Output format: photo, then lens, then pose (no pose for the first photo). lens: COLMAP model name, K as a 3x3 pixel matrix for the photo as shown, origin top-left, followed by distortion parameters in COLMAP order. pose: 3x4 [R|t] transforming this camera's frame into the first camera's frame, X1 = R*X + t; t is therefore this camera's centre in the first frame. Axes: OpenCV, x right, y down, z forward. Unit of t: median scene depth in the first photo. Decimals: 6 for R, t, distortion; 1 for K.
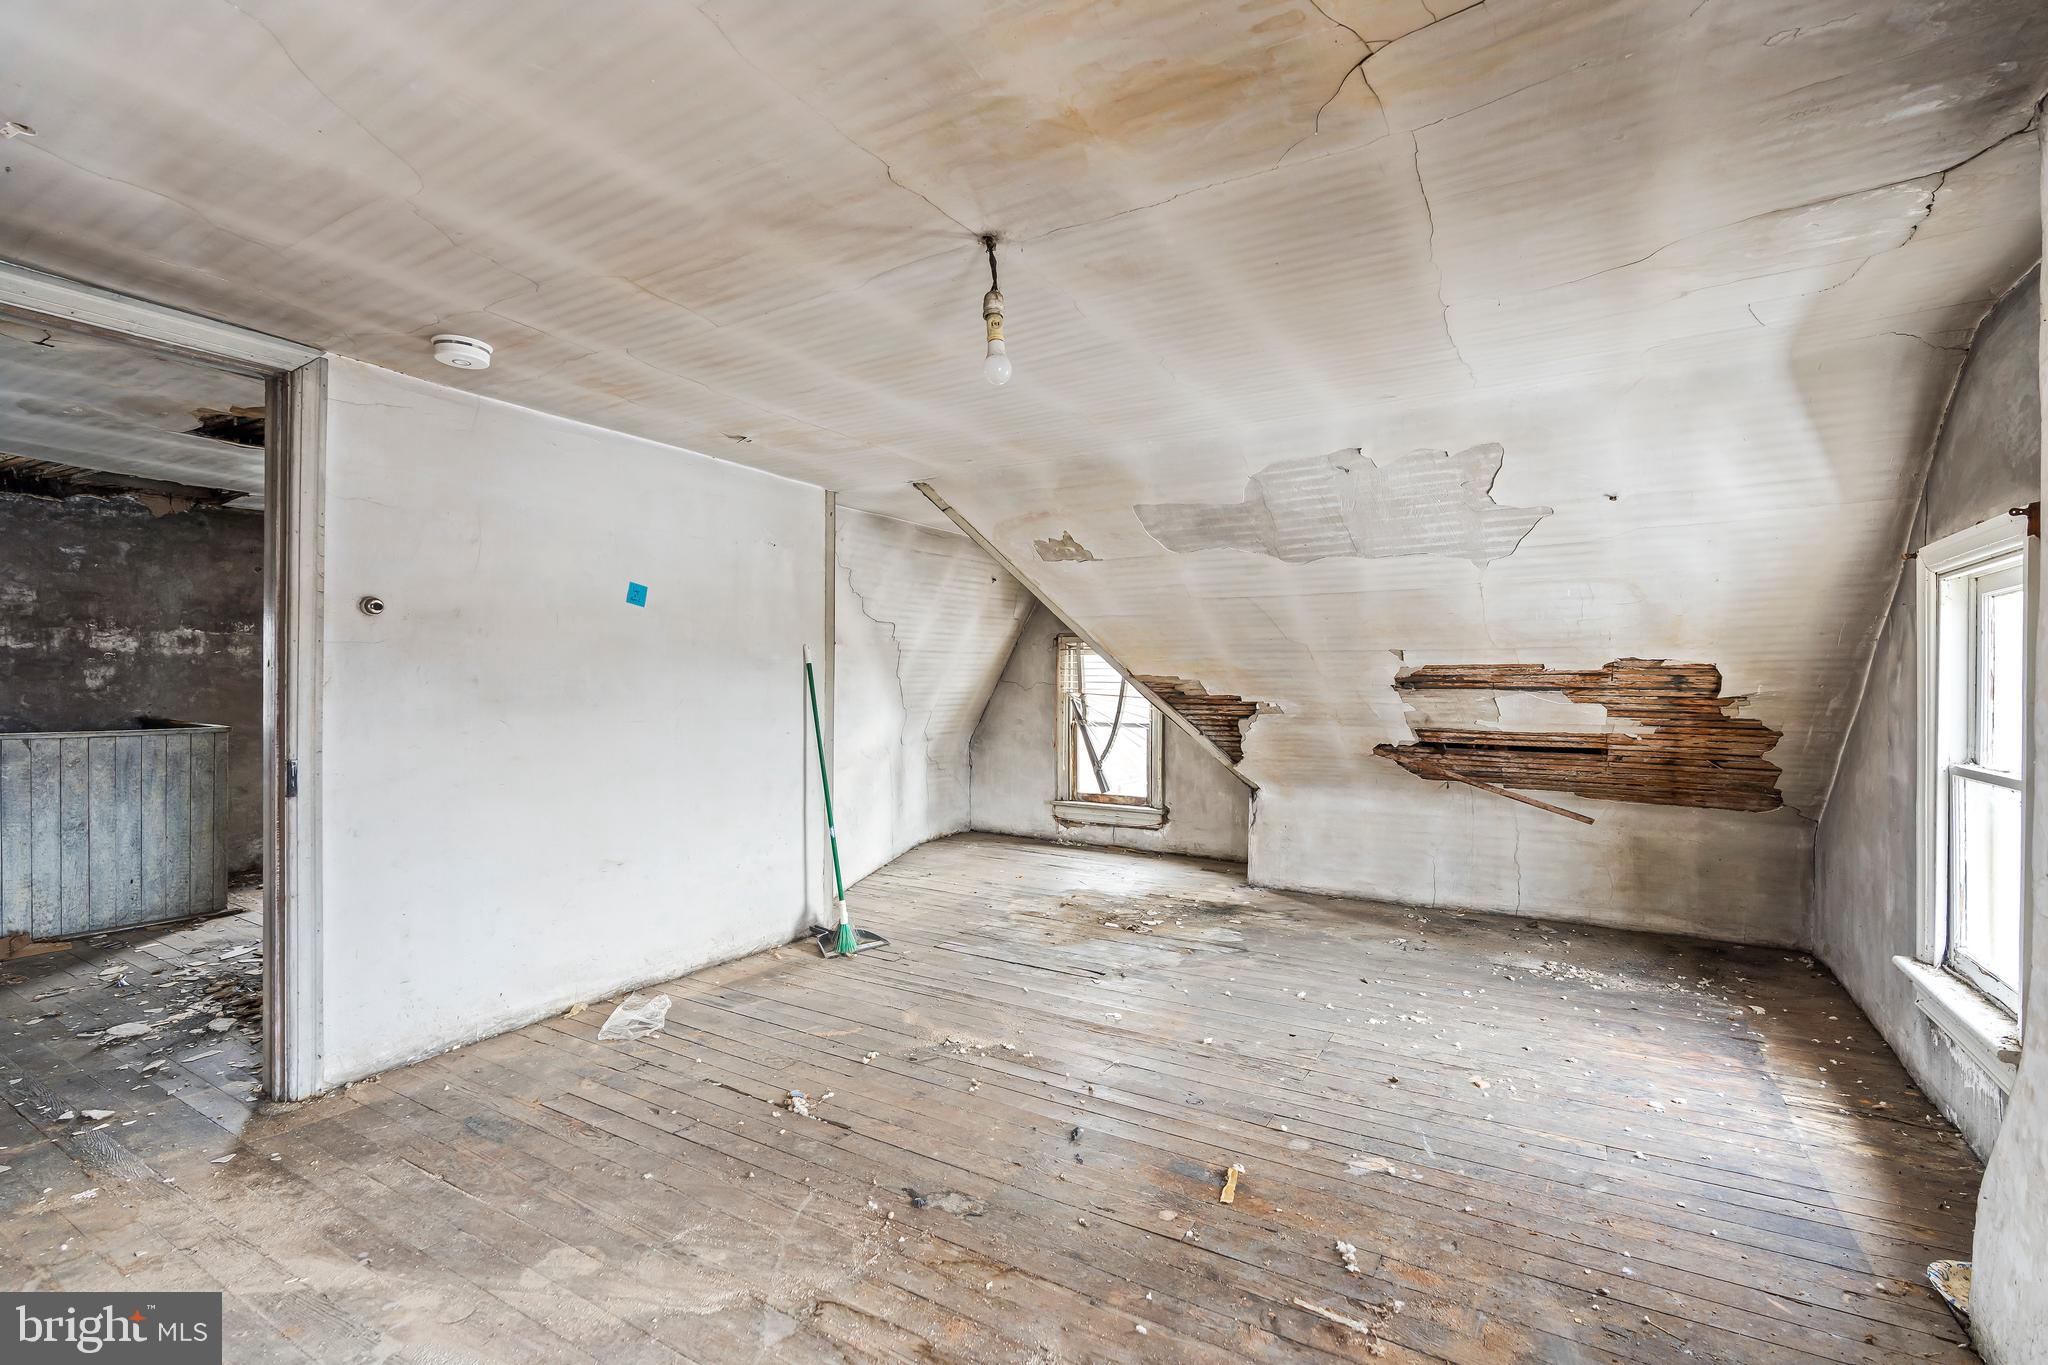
lens RADIAL K [[939.0, 0, 1016.4], [0, 939.0, 676.9], [0, 0, 1]] dist [-0.004145, 0.001085]
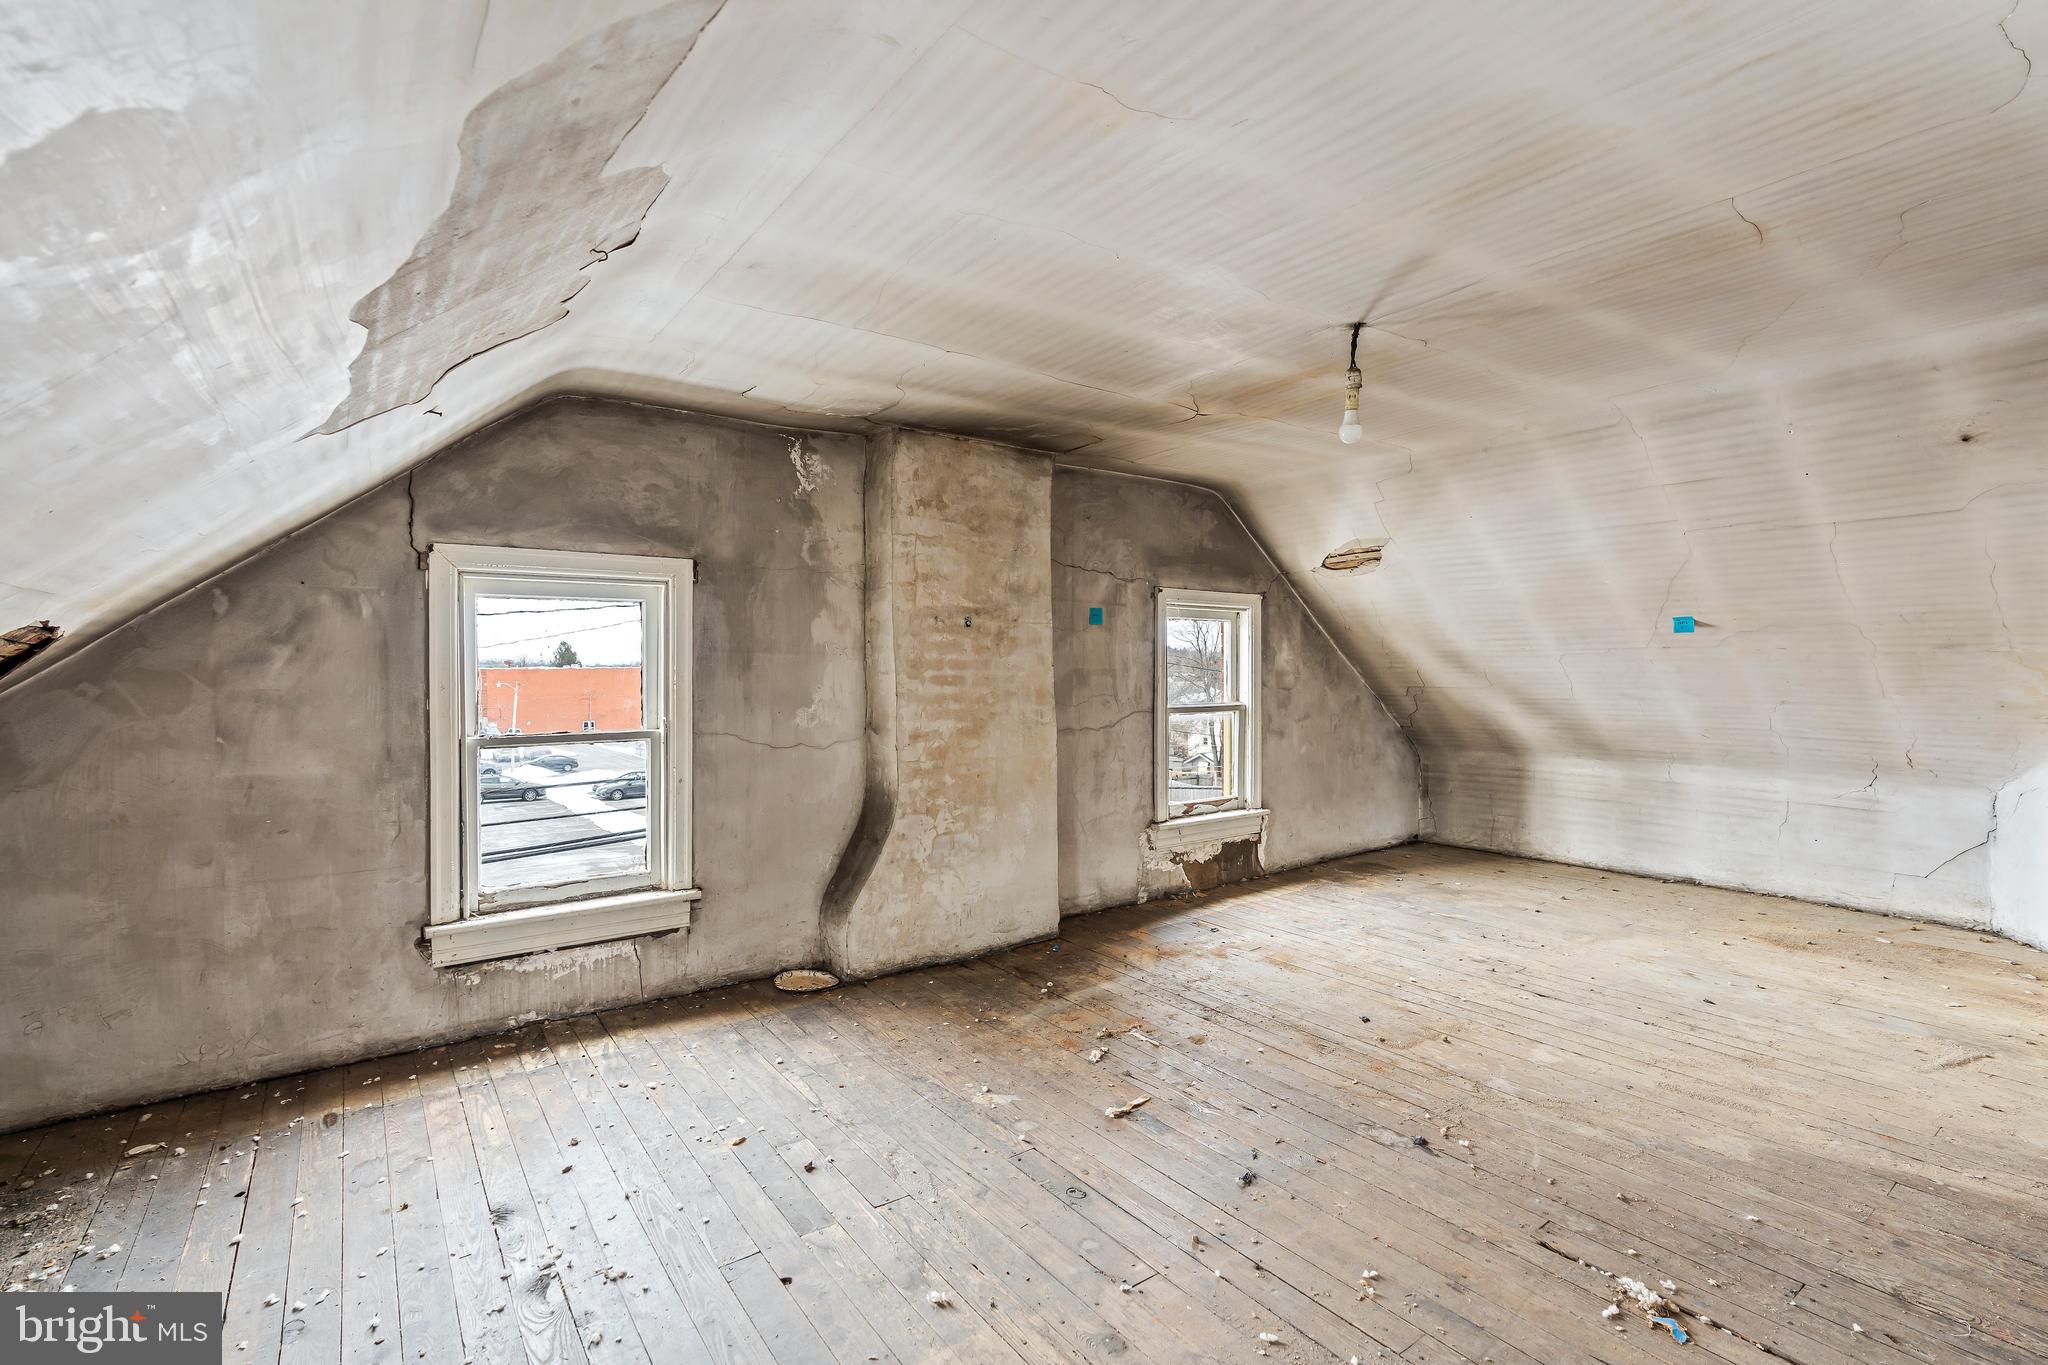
lens RADIAL K [[939.0, 0, 1016.4], [0, 939.0, 676.9], [0, 0, 1]] dist [-0.004145, 0.001085]
pose [[-0.921681, -0.004786, 0.387920, -0.091871], [-0.002509, 0.999977, 0.006374, 0.008131], [-0.387941, 0.004901, -0.921671, 2.202805]]
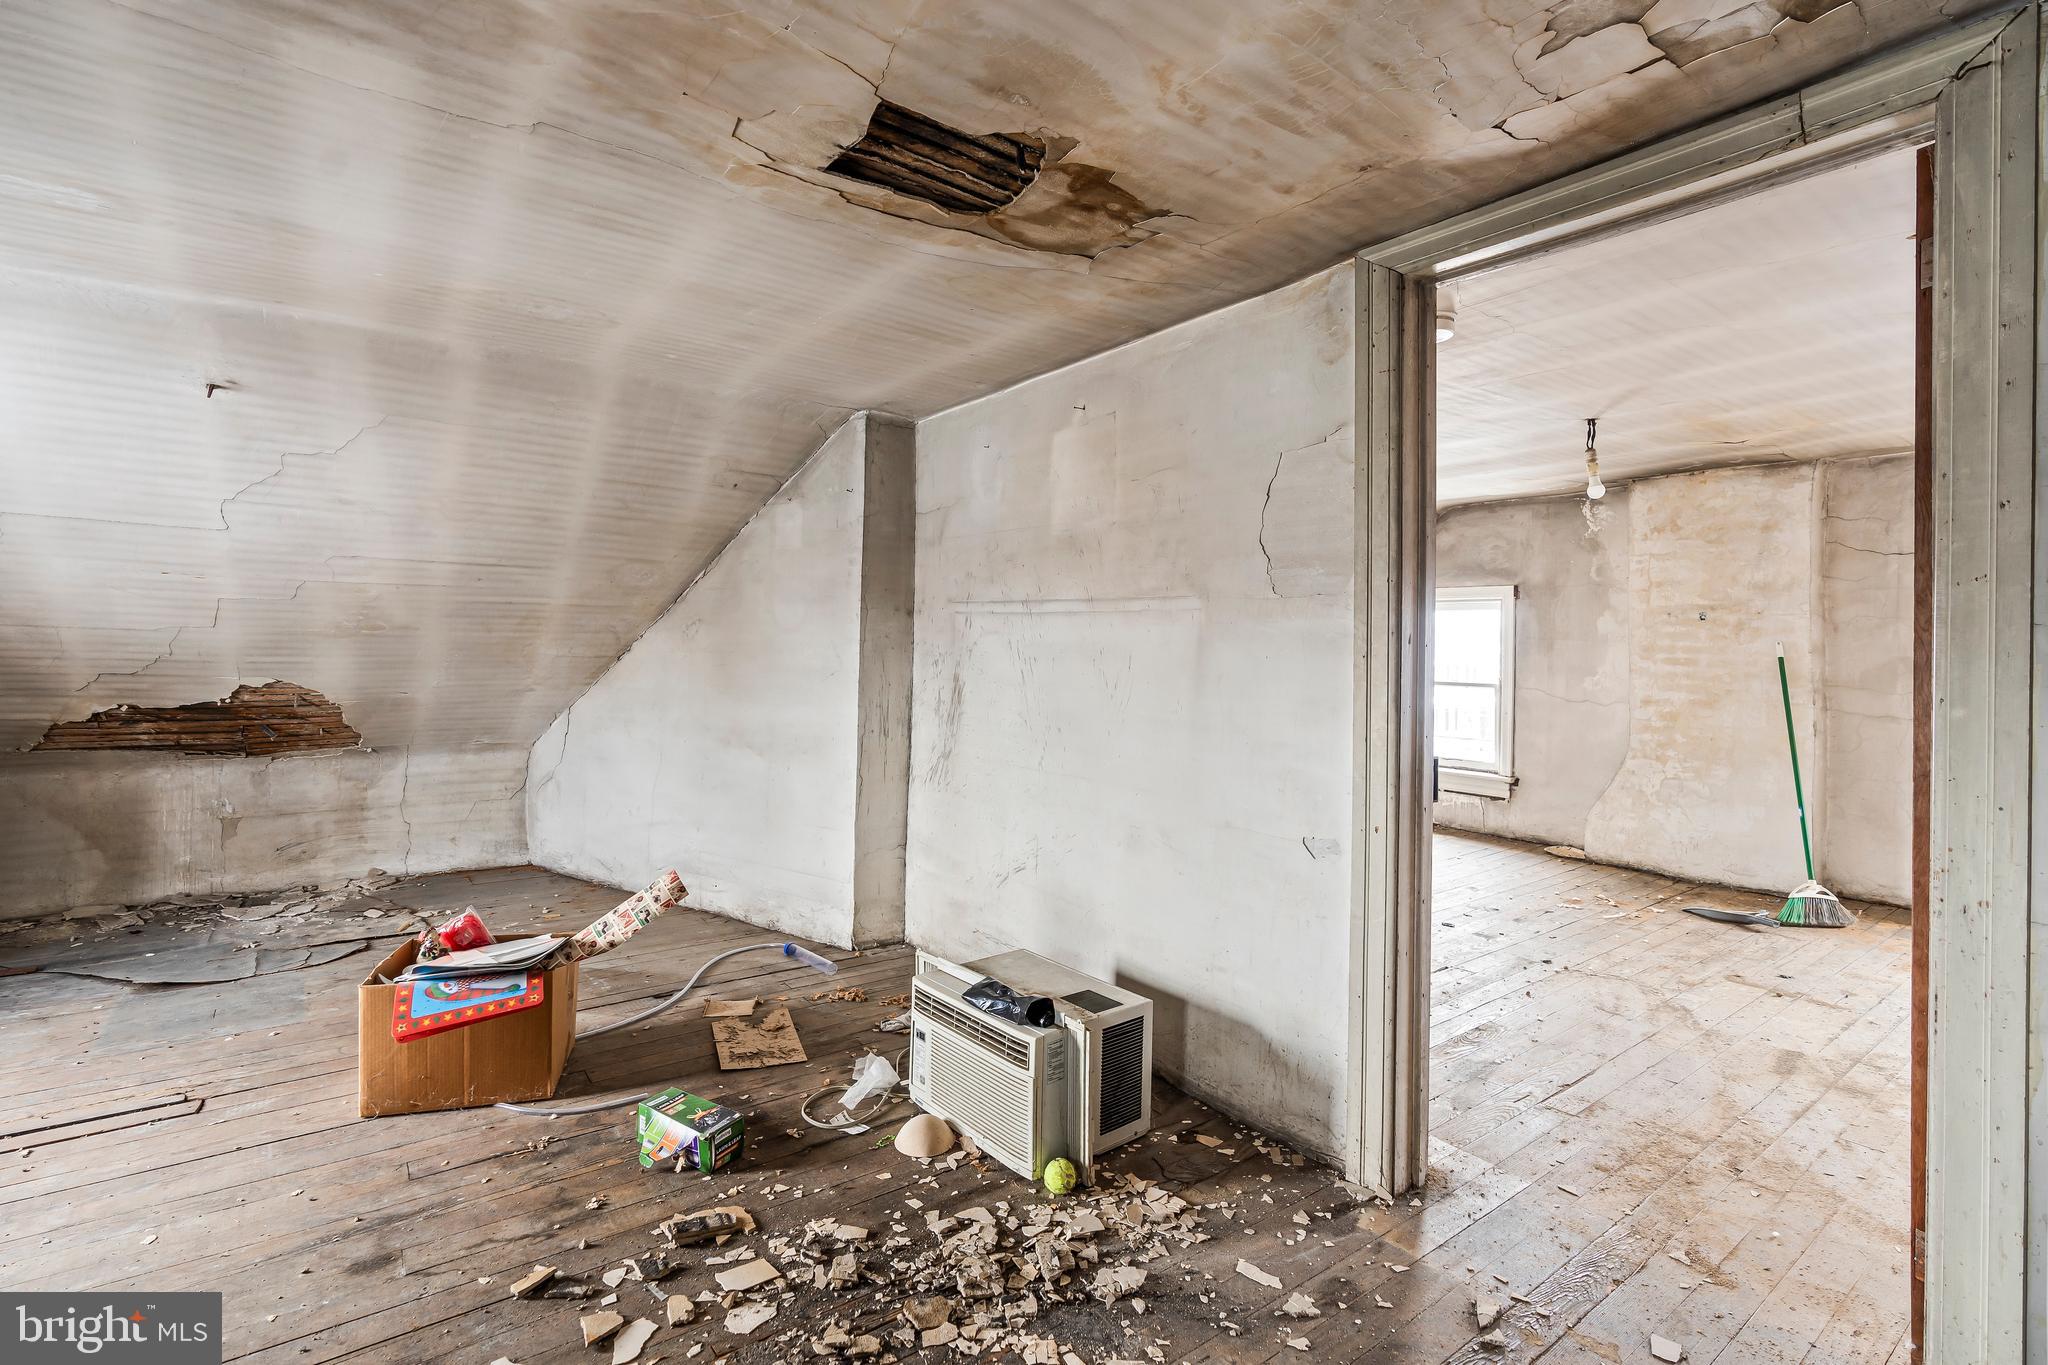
lens RADIAL K [[939.0, 0, 1016.4], [0, 939.0, 676.9], [0, 0, 1]] dist [-0.004145, 0.001085]
pose [[0.380523, -0.039901, 0.923910, -2.062922], [-0.013521, 0.998722, 0.048700, -0.027092], [-0.924673, -0.031024, 0.379497, 1.240806]]
